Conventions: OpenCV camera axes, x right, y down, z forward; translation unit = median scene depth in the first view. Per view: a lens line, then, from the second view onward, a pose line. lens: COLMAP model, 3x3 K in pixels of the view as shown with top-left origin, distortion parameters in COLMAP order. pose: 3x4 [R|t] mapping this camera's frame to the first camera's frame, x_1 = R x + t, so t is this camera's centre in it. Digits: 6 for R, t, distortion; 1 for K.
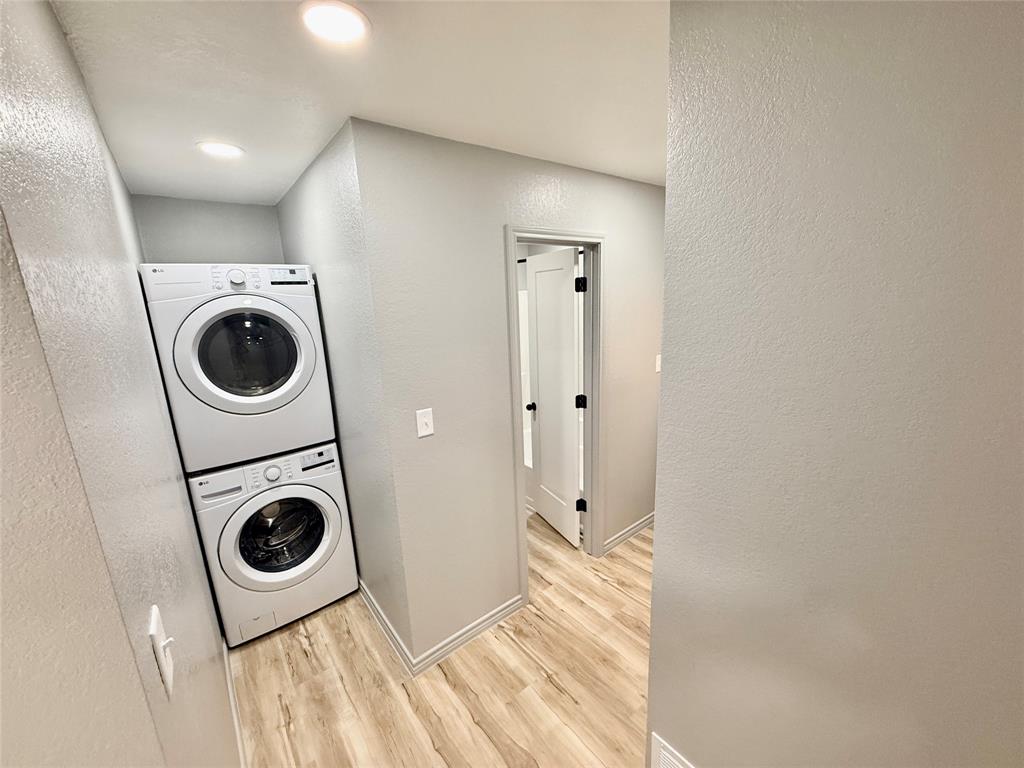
lens RADIAL K [[407.9, 0, 511.3], [0, 407.9, 384.8], [0, 0, 1]] dist [0.000775, -0.000377]
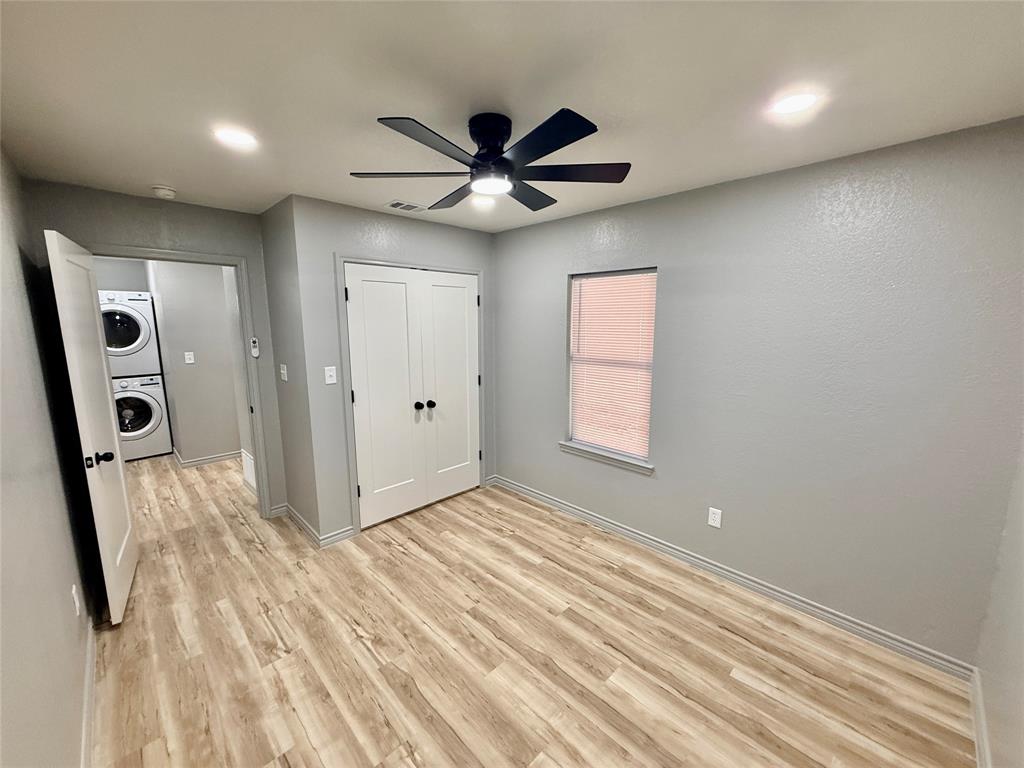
lens RADIAL K [[407.9, 0, 511.3], [0, 407.9, 384.8], [0, 0, 1]] dist [0.000775, -0.000377]
pose [[0.993081, 0.020609, 0.115608, 1.208131], [-0.013532, 0.998005, -0.061666, 0.318118], [-0.116648, 0.059675, 0.991379, -1.395667]]
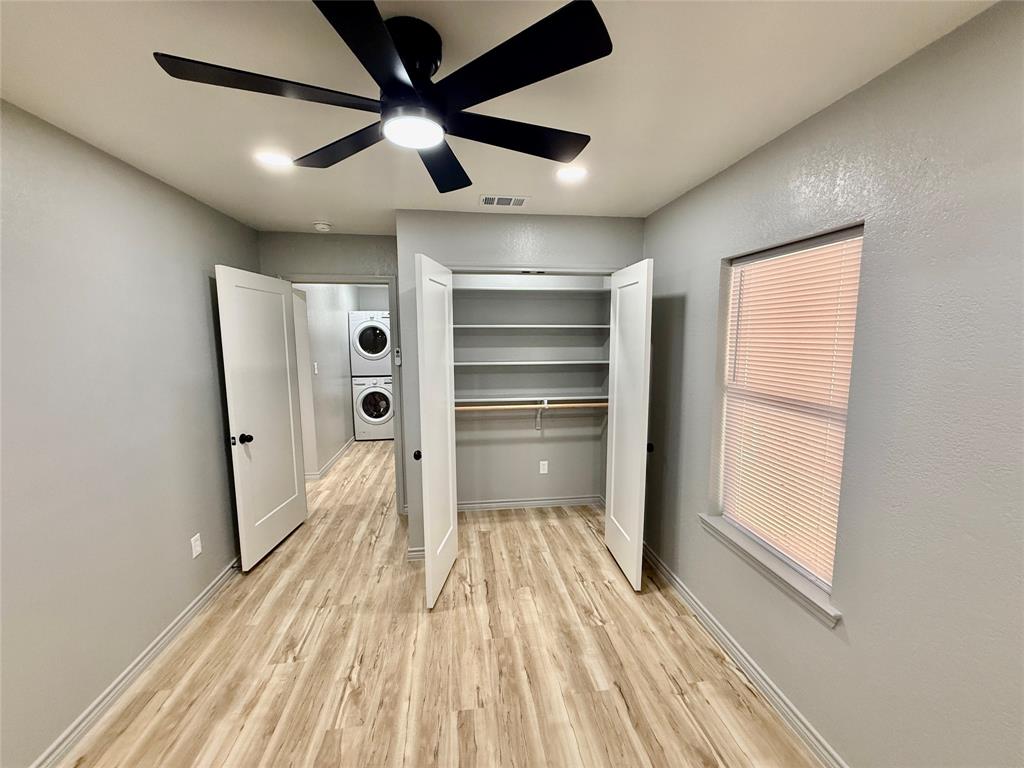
lens RADIAL K [[407.9, 0, 511.3], [0, 407.9, 384.8], [0, 0, 1]] dist [0.000775, -0.000377]
pose [[0.861079, 0.098352, -0.498869, 1.657067], [-0.138517, 0.989381, -0.044033, 0.225222], [0.489240, 0.107018, 0.865558, -1.008017]]
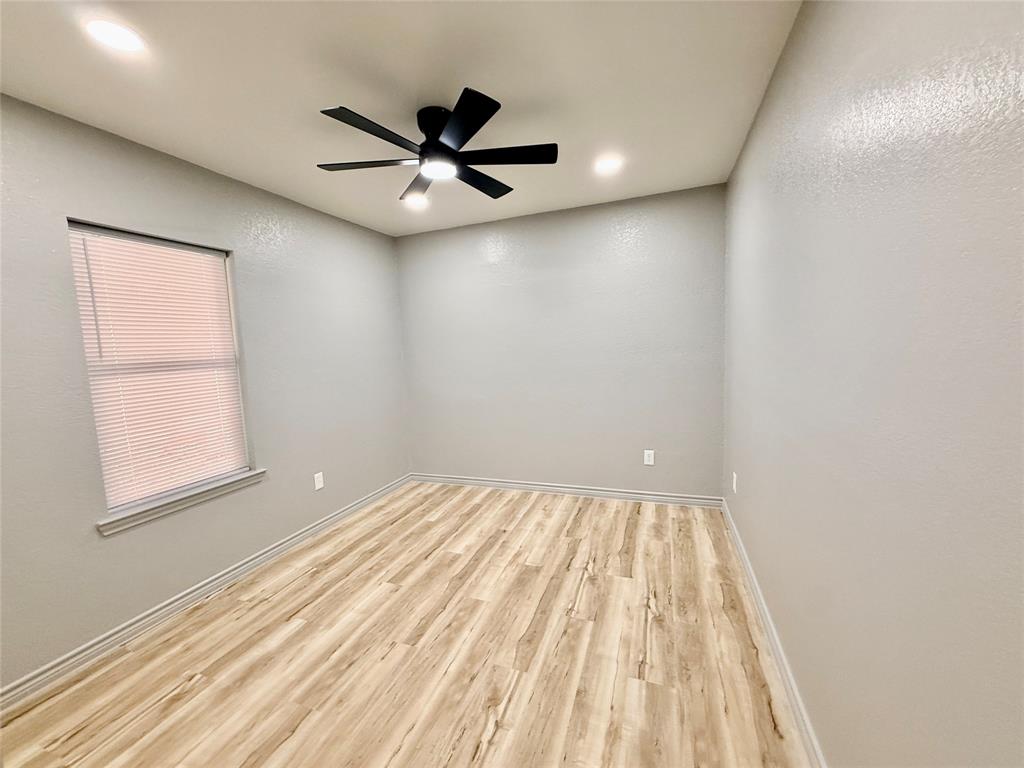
lens RADIAL K [[407.9, 0, 511.3], [0, 407.9, 384.8], [0, 0, 1]] dist [0.000775, -0.000377]
pose [[-0.518473, -0.025256, 0.854721, 0.400791], [0.244675, 0.953388, 0.176591, 0.221611], [-0.819341, 0.300687, -0.488127, -0.202283]]
